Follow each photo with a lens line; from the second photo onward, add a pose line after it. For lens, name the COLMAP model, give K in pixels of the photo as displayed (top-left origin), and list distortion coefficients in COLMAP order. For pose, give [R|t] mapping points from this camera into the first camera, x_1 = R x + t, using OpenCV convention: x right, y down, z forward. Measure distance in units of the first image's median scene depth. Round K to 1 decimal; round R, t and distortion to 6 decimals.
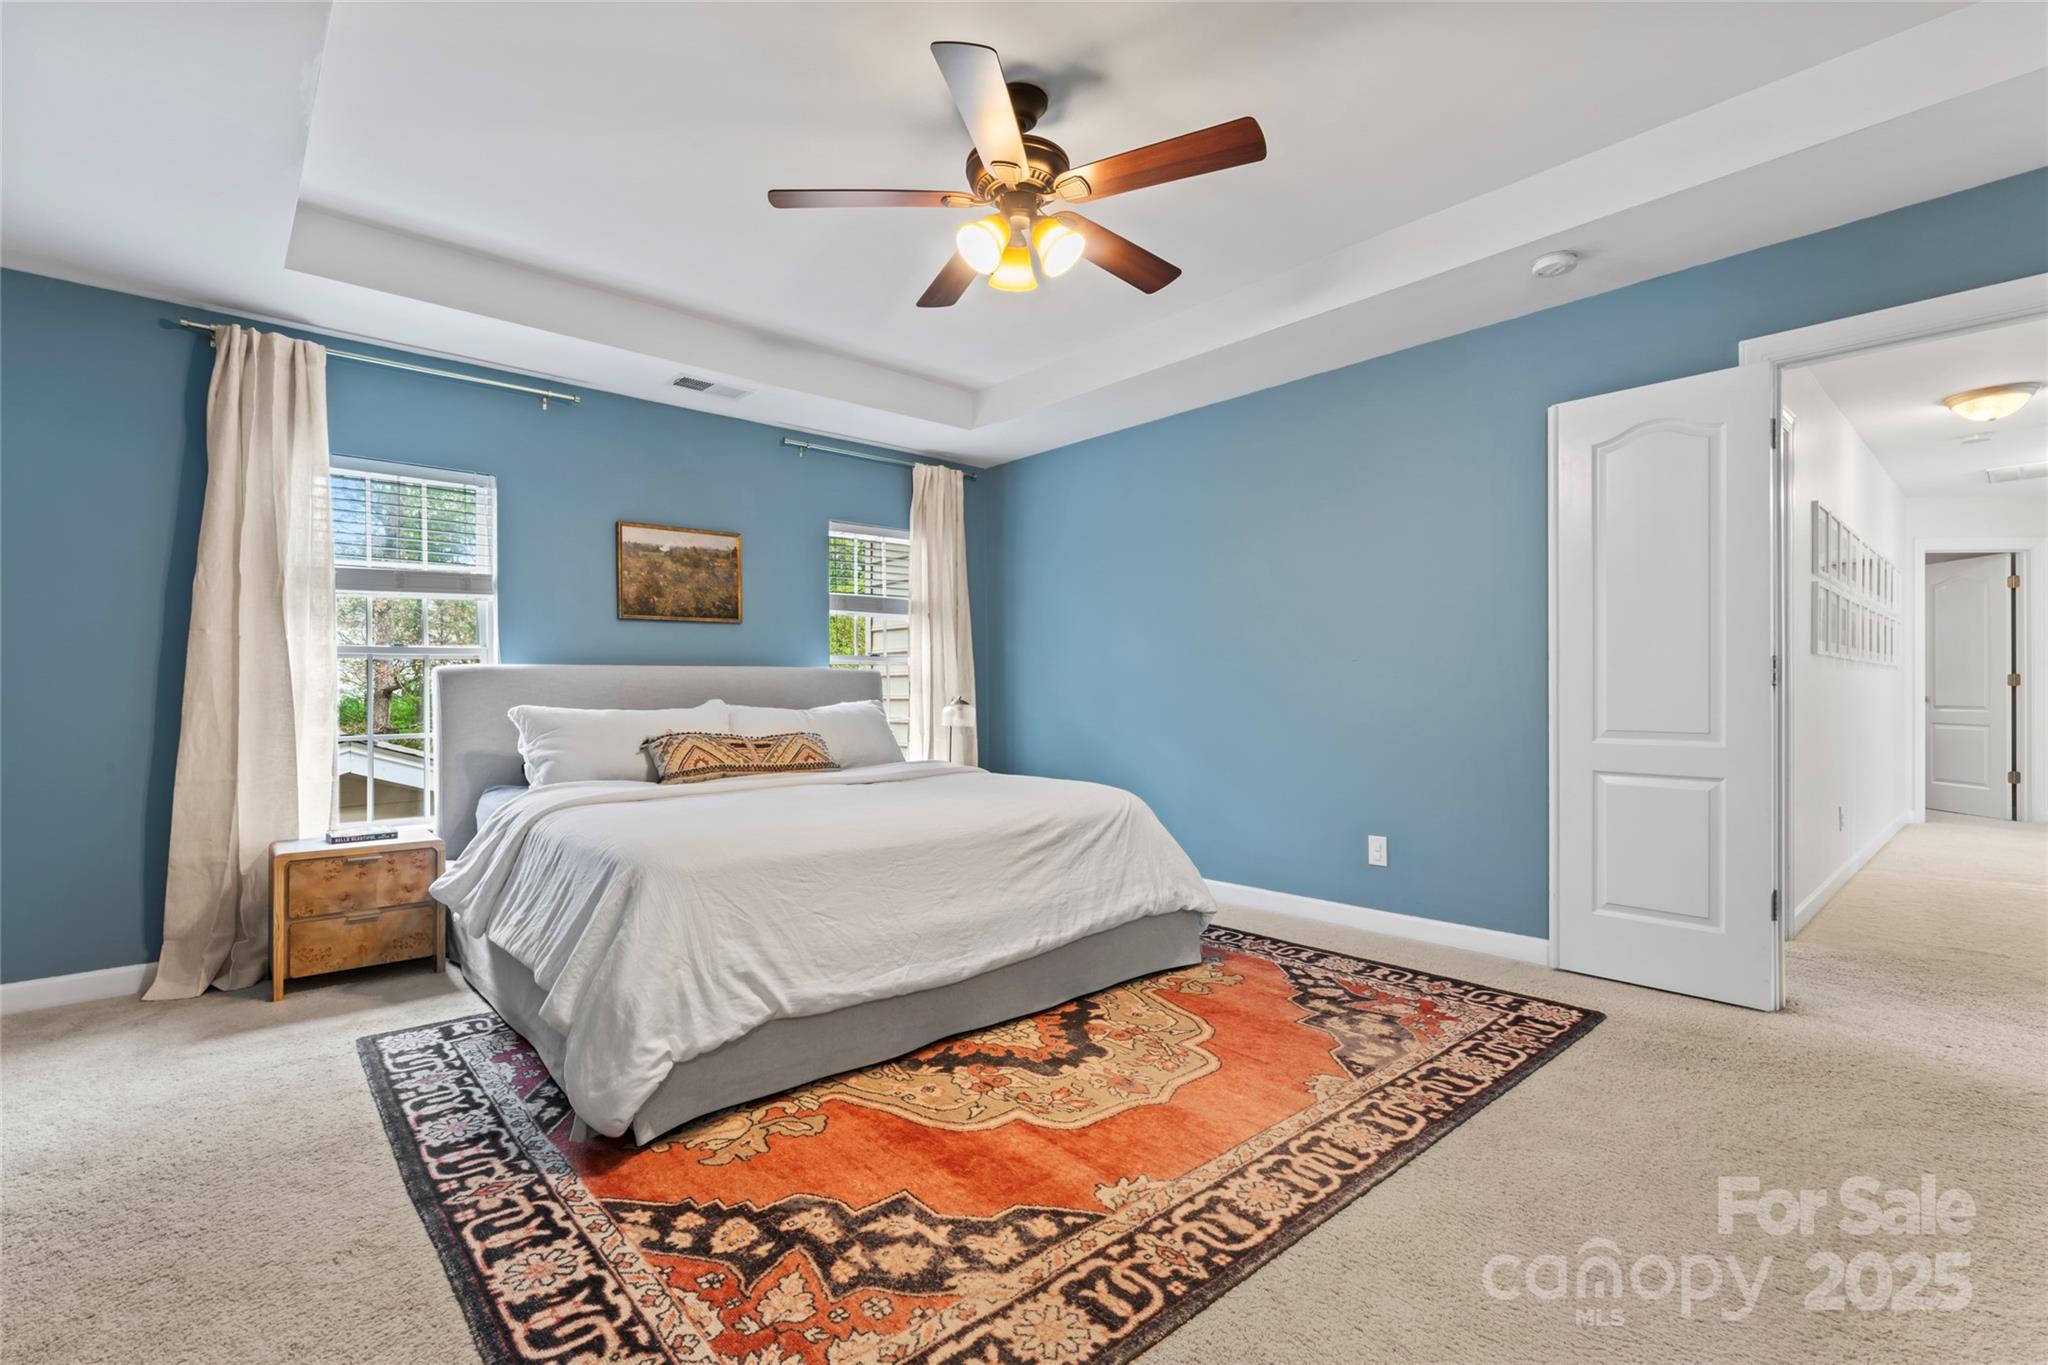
lens RADIAL K [[912.9, 0, 1024.0], [0, 912.9, 682.5], [0, 0, 1]] dist [-0.001334, -0.000238]
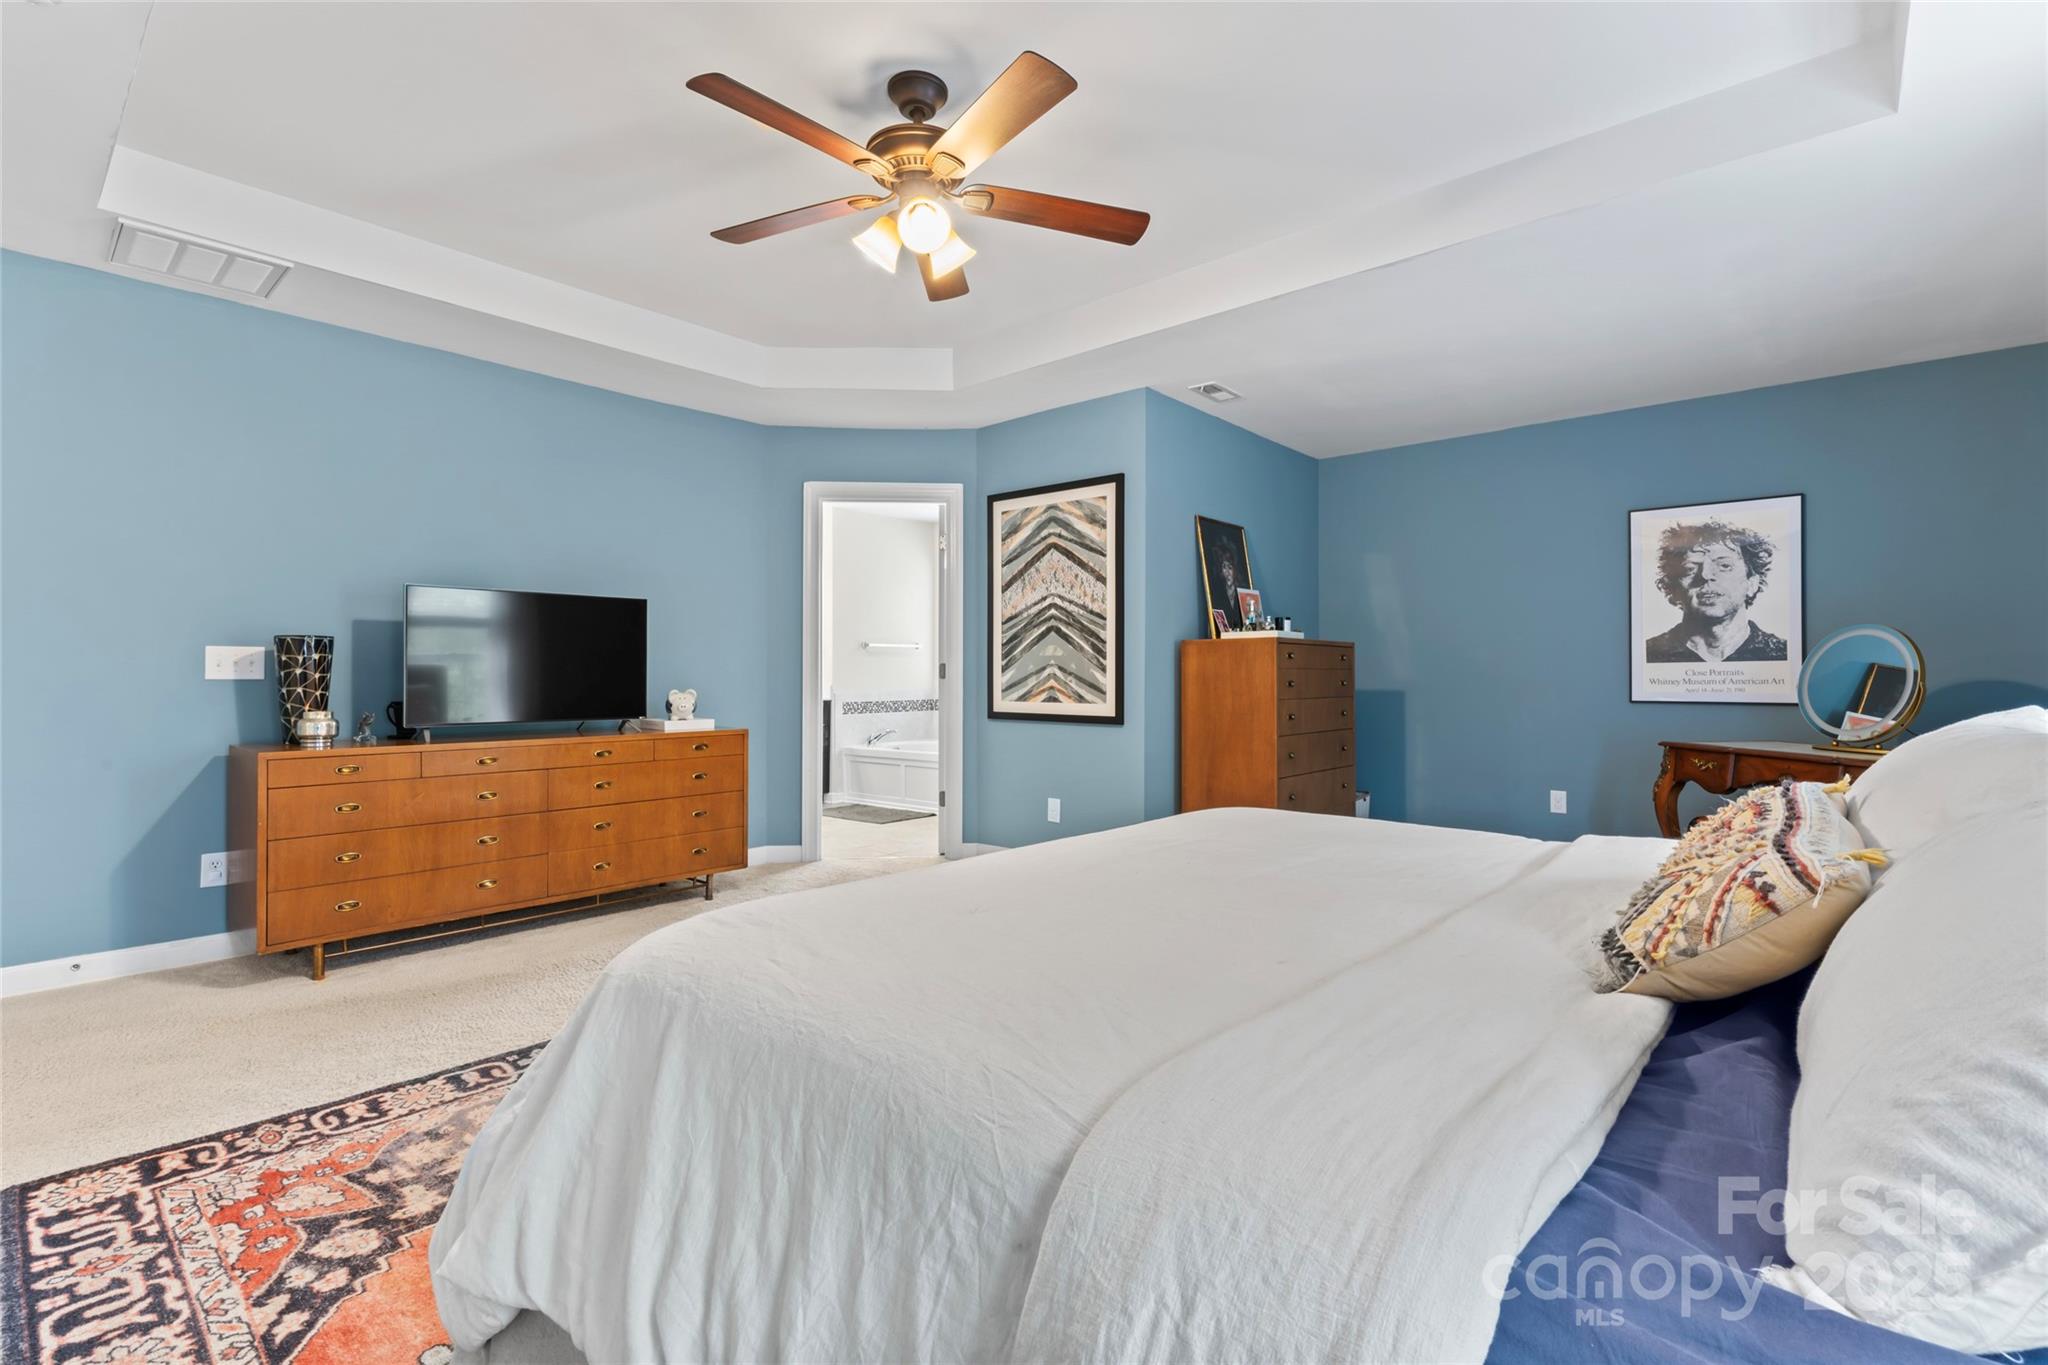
lens RADIAL K [[926.1, 0, 1021.0], [0, 926.1, 674.5], [0, 0, 1]] dist [-0.002886, -0.000428]
pose [[-0.993535, 0.007710, -0.113268, -0.003832], [0.008384, 0.999950, -0.005472, 0.011876], [0.113220, -0.006387, -0.993549, 2.003743]]
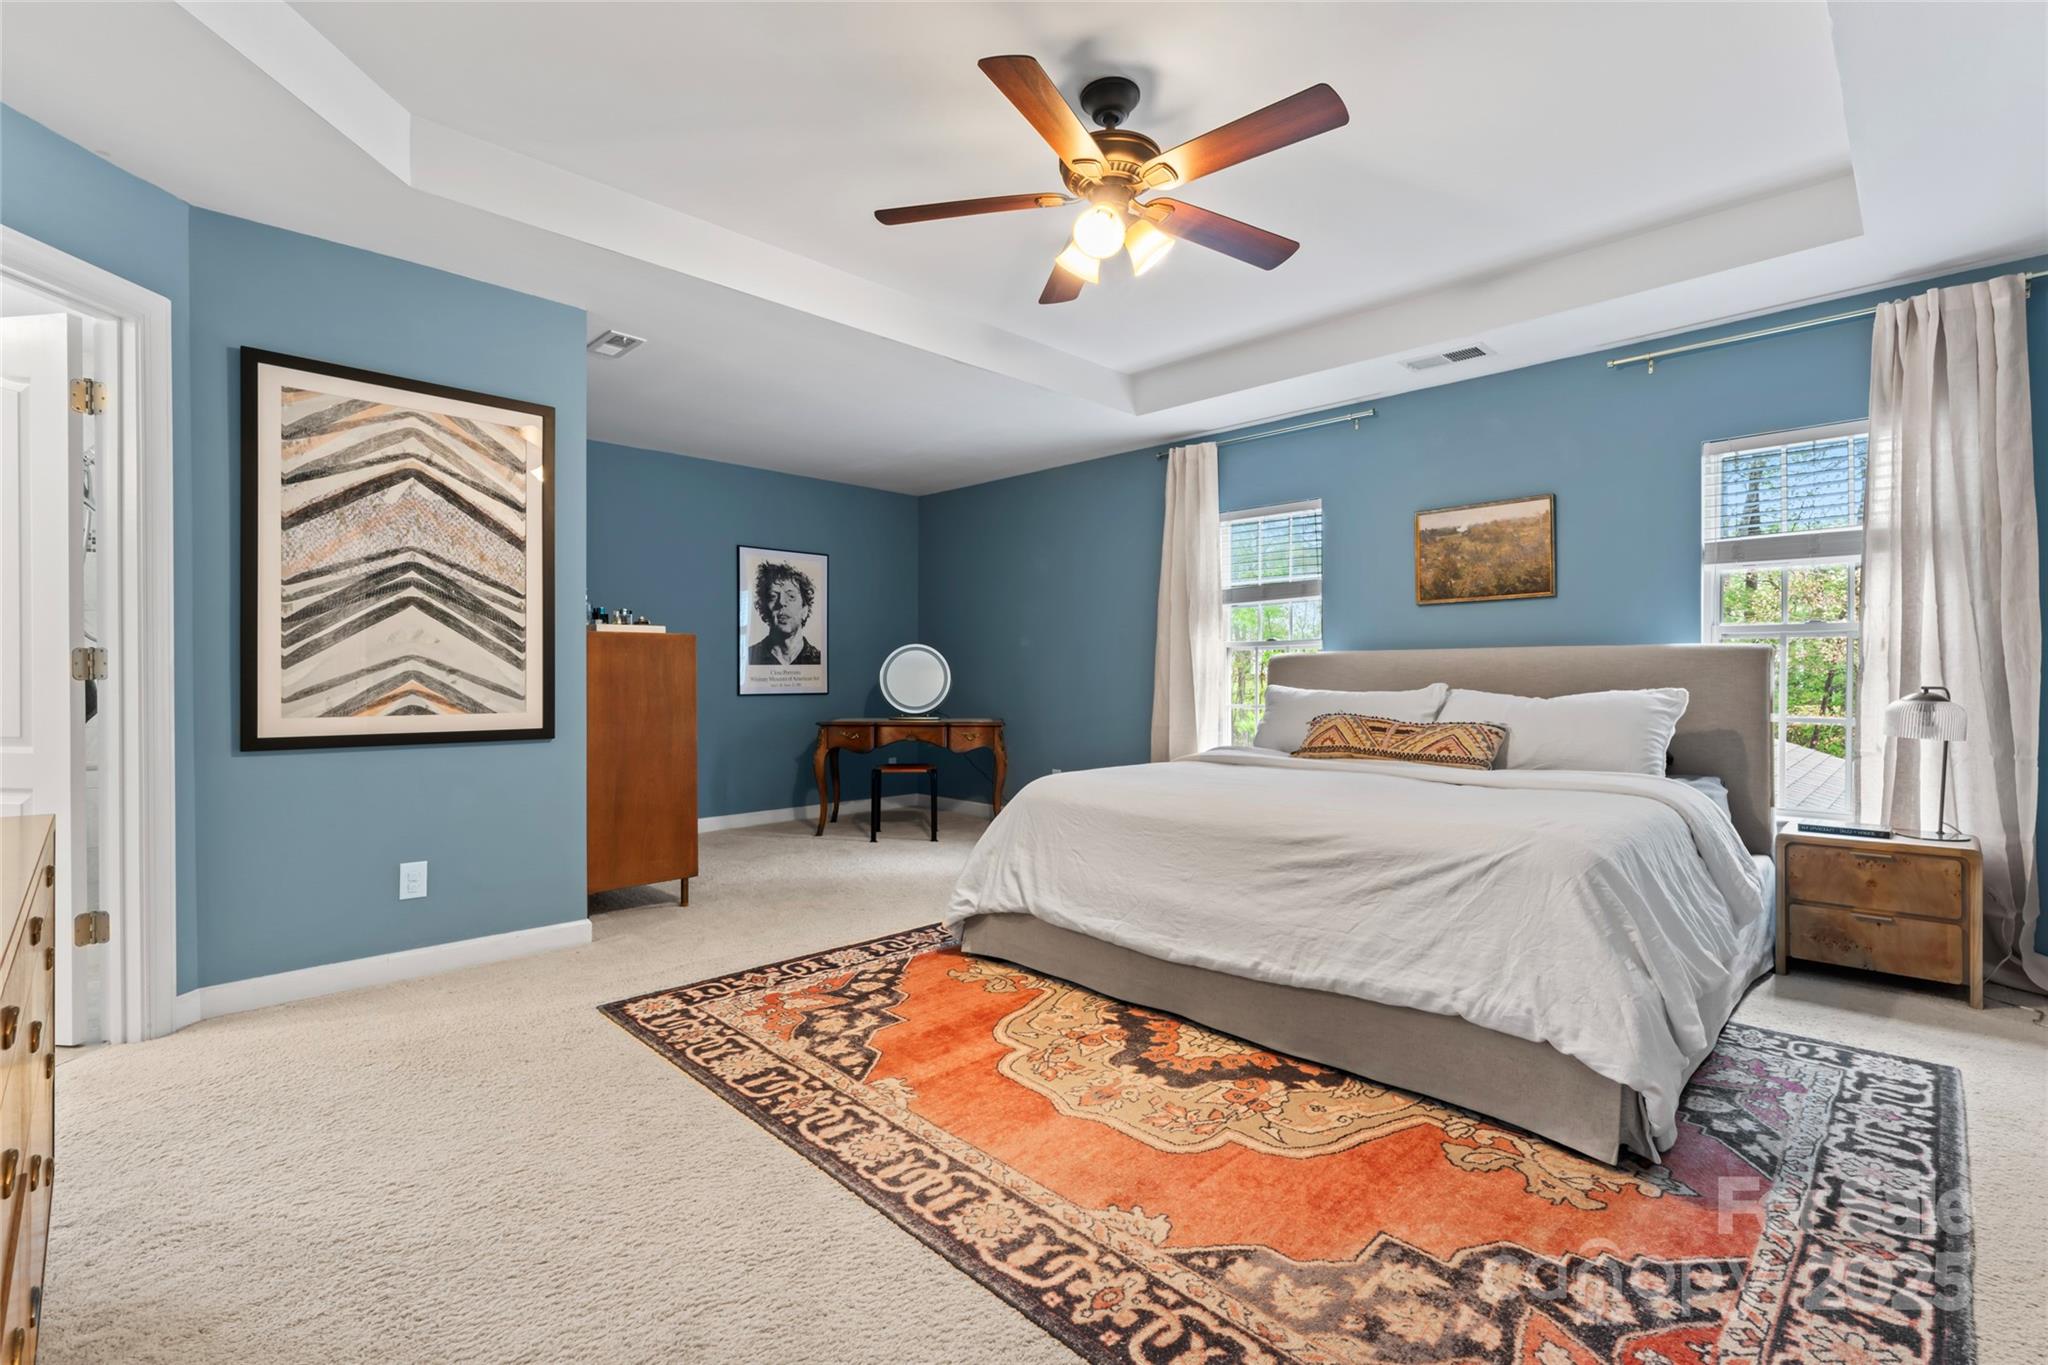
lens RADIAL K [[926.1, 0, 1021.0], [0, 926.1, 674.5], [0, 0, 1]] dist [-0.002886, -0.000428]
pose [[0.051280, 0.006528, -0.998663, 1.017894], [0.005105, 0.999964, 0.006799, 0.000617], [0.998671, -0.005446, 0.051245, 0.841882]]
